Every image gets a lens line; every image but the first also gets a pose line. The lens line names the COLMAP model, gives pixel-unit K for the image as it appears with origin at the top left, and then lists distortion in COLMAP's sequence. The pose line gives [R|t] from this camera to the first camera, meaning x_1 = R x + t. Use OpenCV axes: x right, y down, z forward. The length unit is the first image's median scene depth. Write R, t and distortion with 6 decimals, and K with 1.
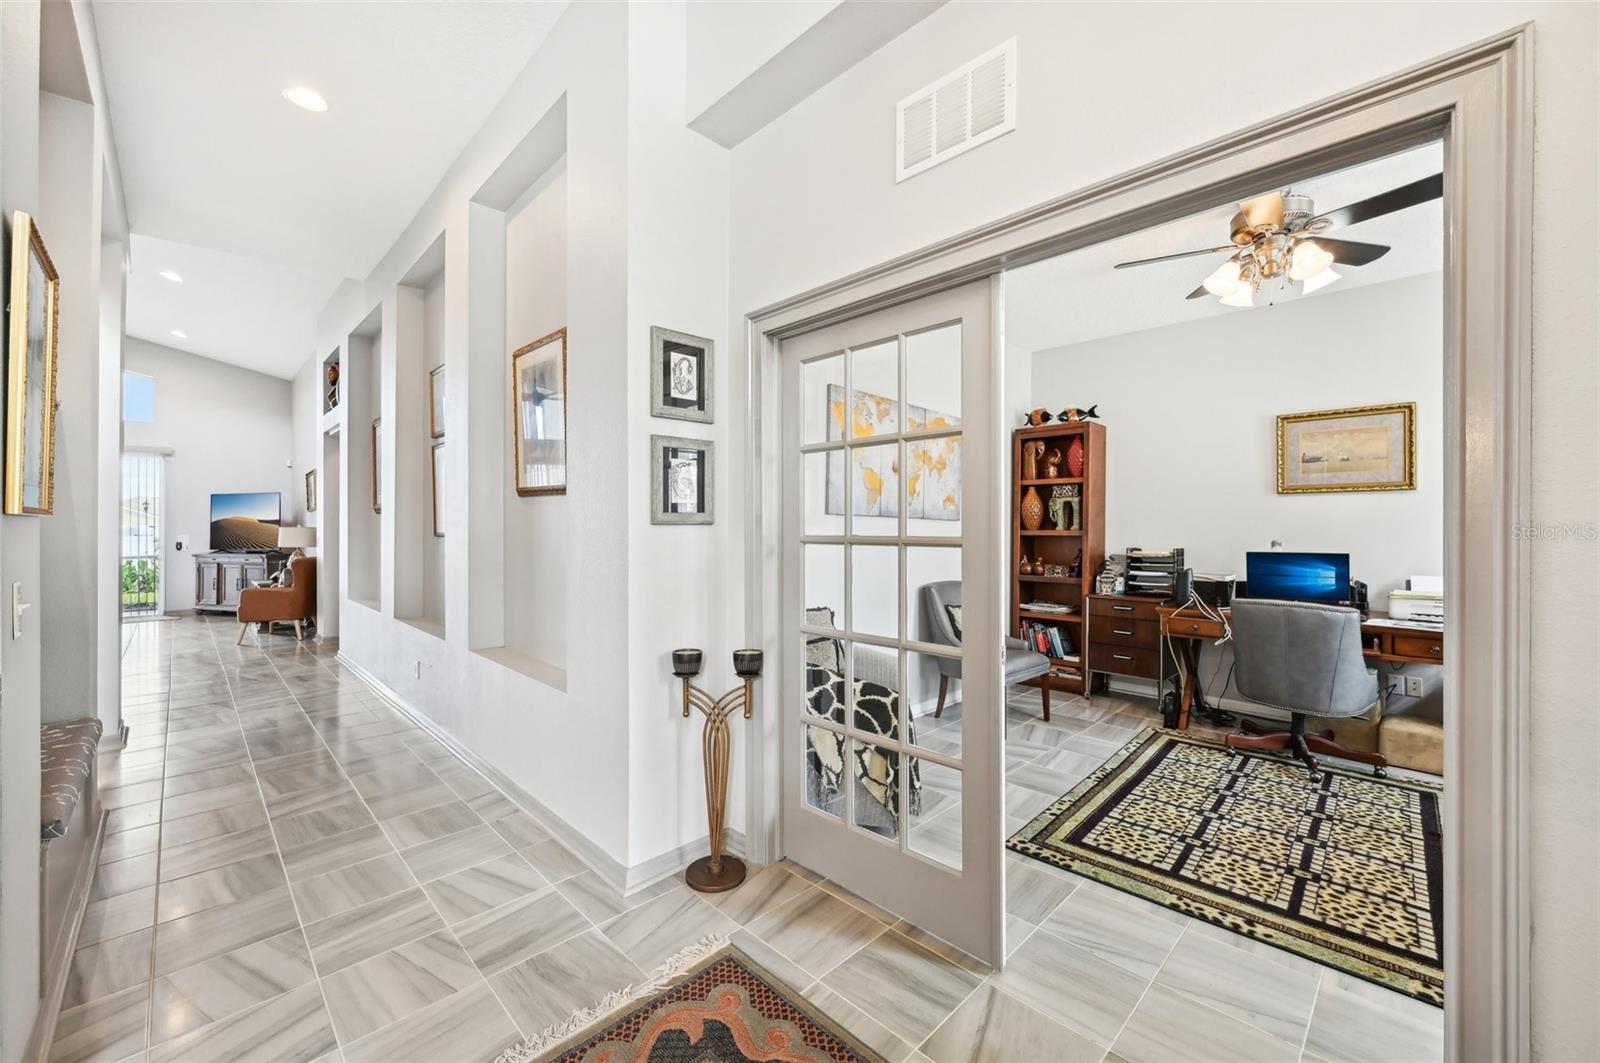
lens RADIAL K [[632.9, 0, 796.5], [0, 632.9, 523.1], [0, 0, 1]] dist [-0.001132, 0.000662]
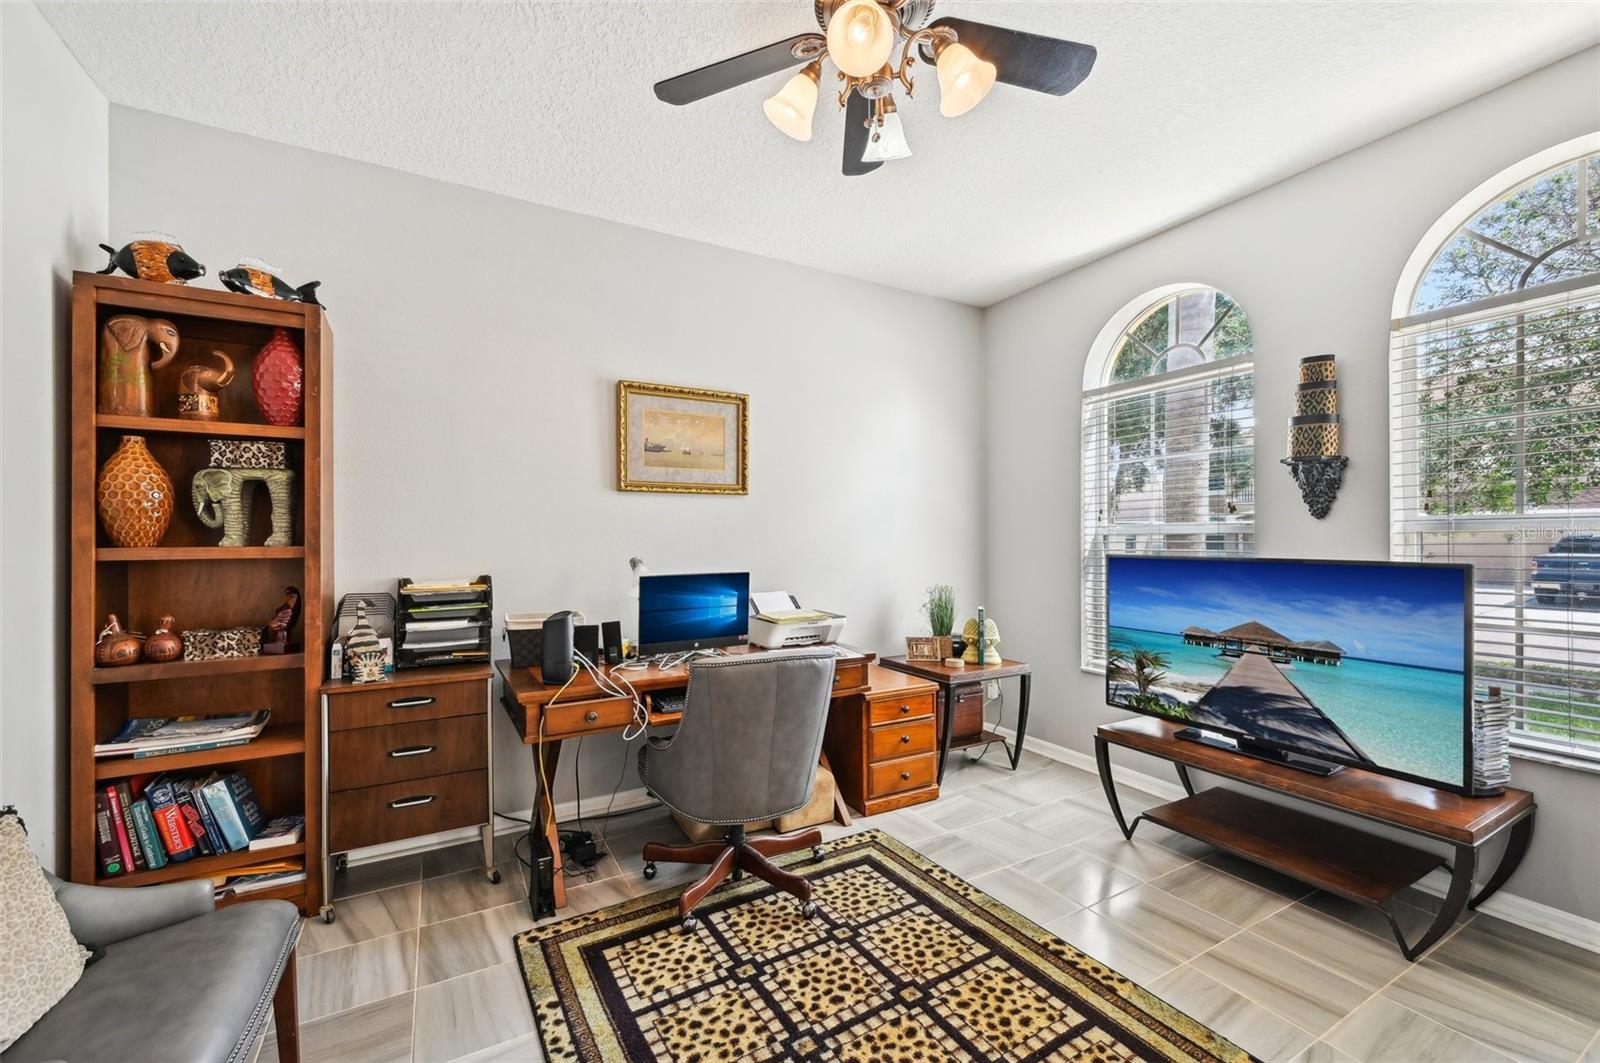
lens RADIAL K [[632.9, 0, 796.4], [0, 632.9, 544.0], [0, 0, 1]] dist [-0.001132, 0.000662]
pose [[0.260745, -0.007759, 0.965377, 0.154294], [-0.001316, 0.999964, 0.008392, 0.007968], [-0.965407, -0.003459, 0.260725, 0.753210]]
